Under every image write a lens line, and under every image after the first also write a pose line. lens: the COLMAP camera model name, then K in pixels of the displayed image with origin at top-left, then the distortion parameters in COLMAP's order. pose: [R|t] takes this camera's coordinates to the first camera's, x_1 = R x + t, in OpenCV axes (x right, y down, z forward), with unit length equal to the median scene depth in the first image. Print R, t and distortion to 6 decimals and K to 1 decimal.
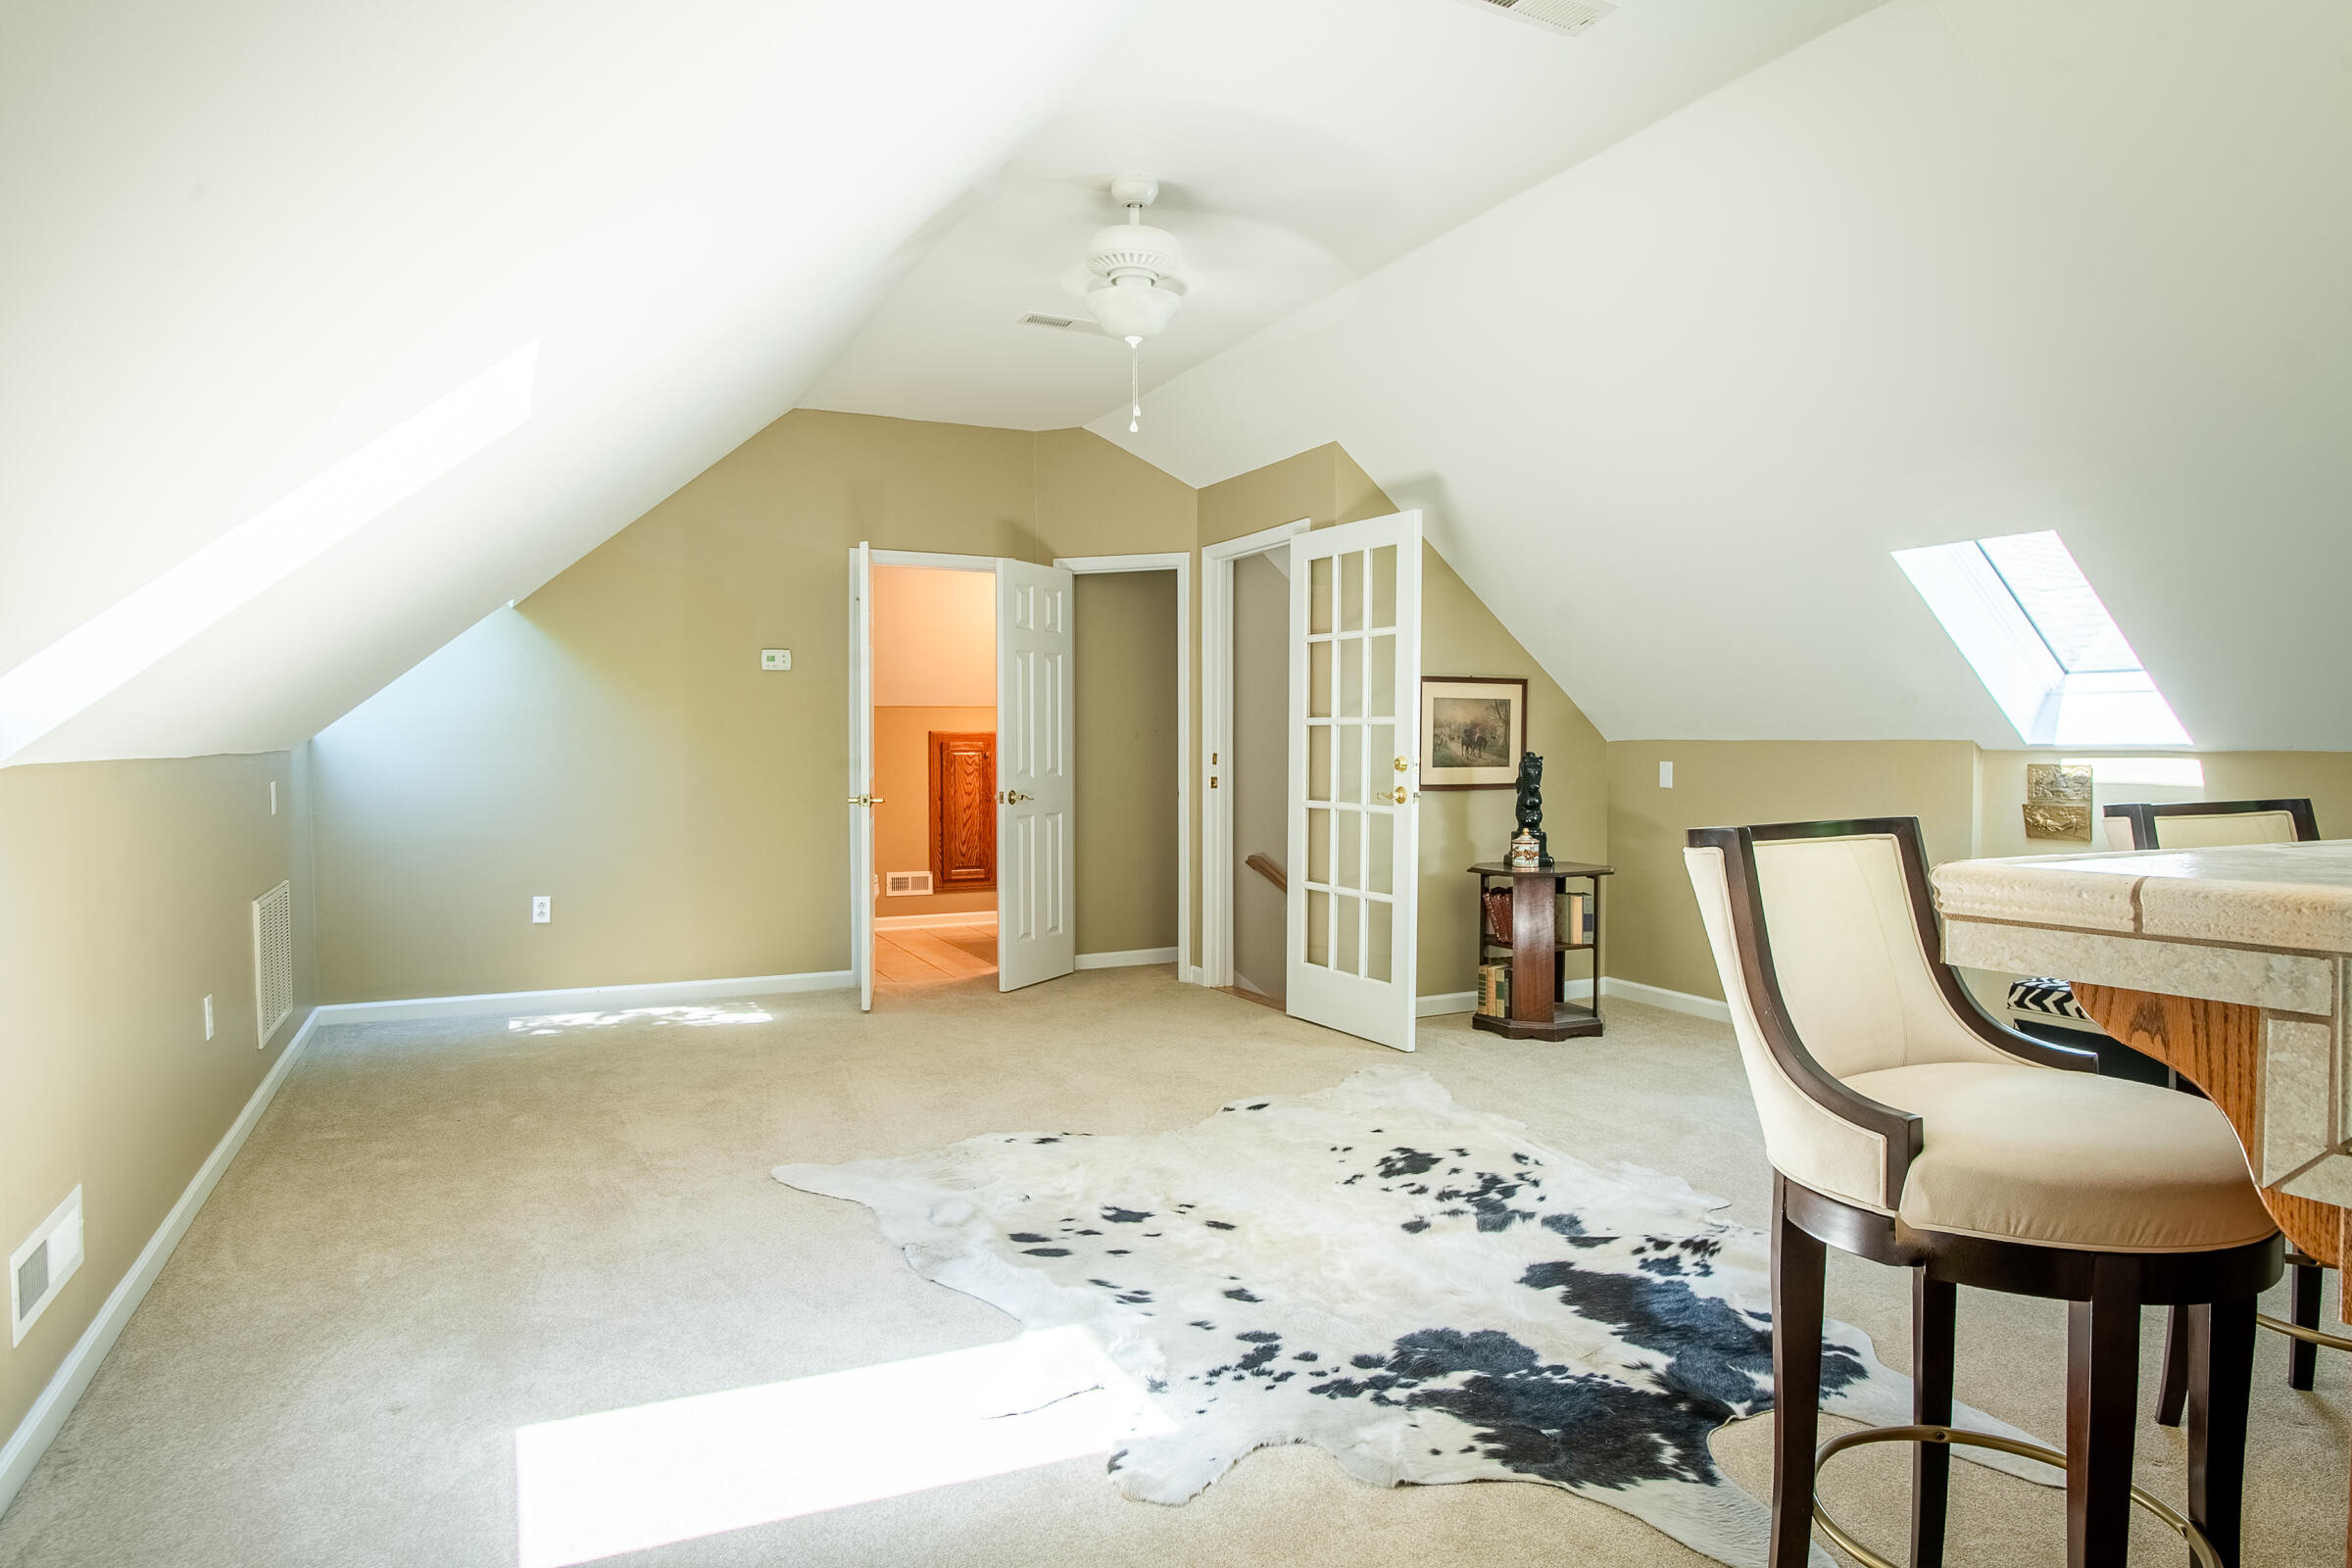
lens RADIAL K [[1356.8, 0, 1184.7], [0, 1356.8, 790.7], [0, 0, 1]] dist [-0.039794, 0.017517]
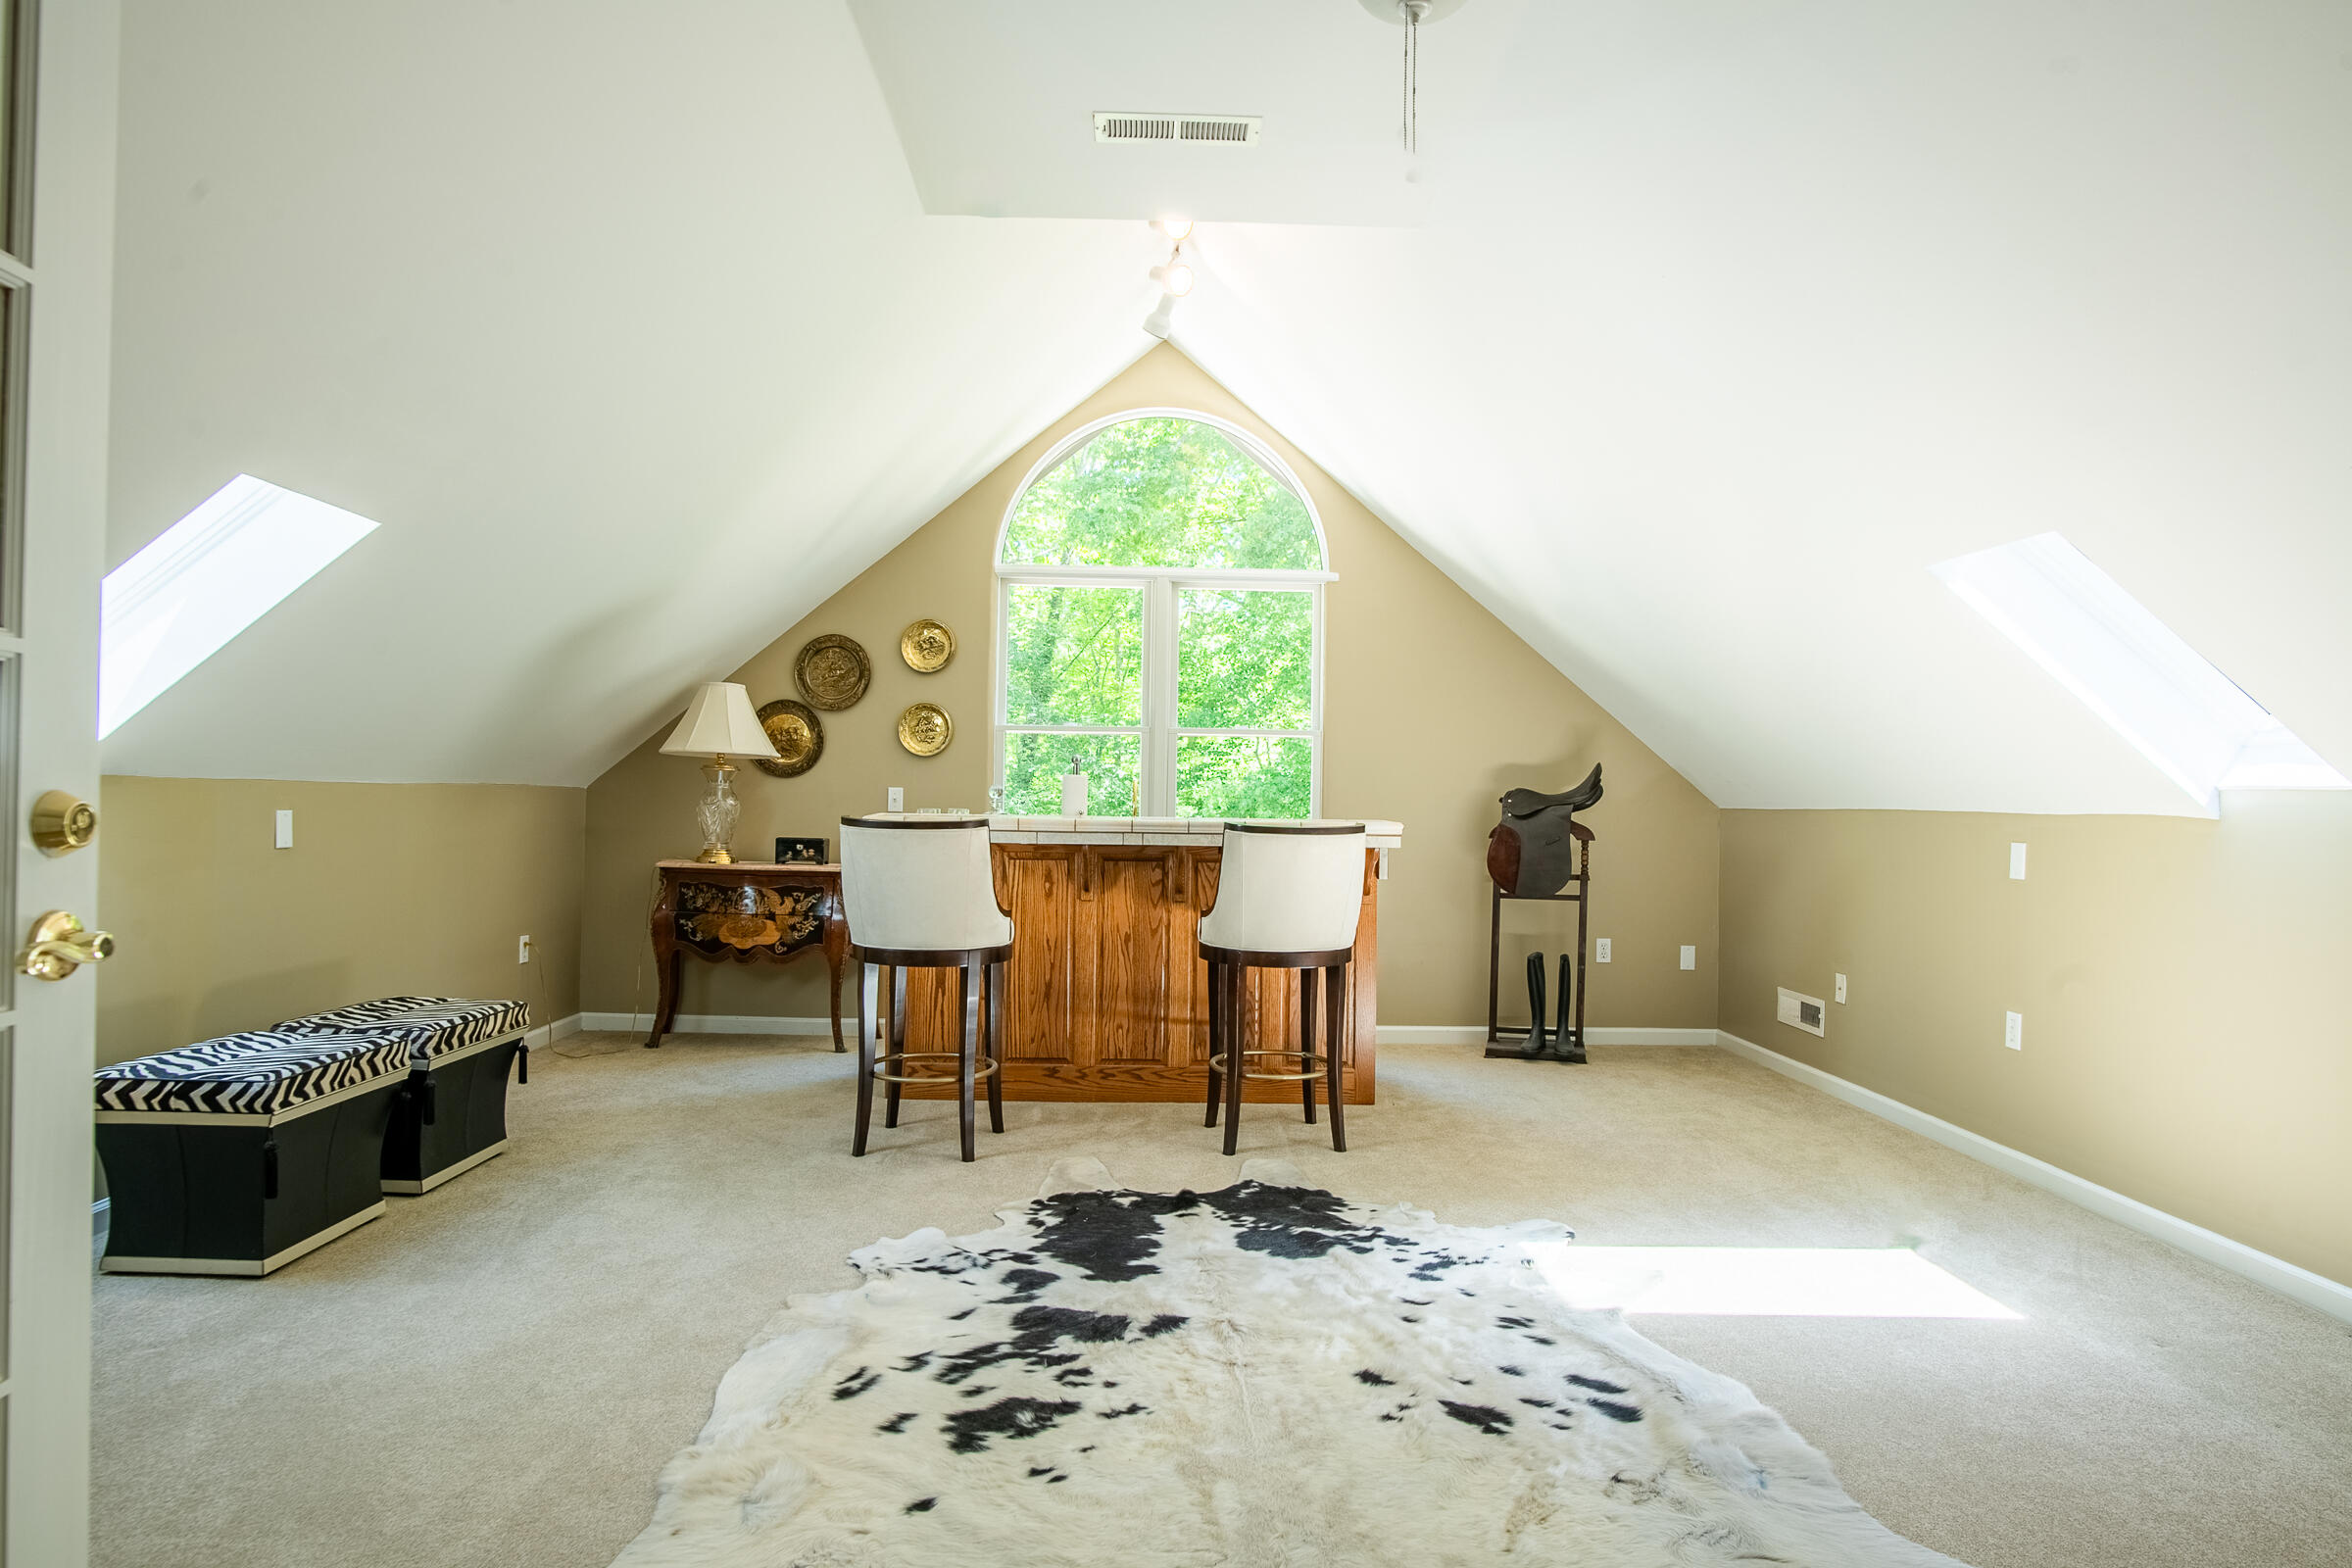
lens RADIAL K [[1356.8, 0, 1184.7], [0, 1356.8, 790.7], [0, 0, 1]] dist [-0.039794, 0.017517]
pose [[-0.906185, -0.018019, 0.422497, -0.230902], [-0.010644, 0.999747, 0.019809, -0.052528], [-0.422748, 0.013453, -0.906148, 1.977591]]
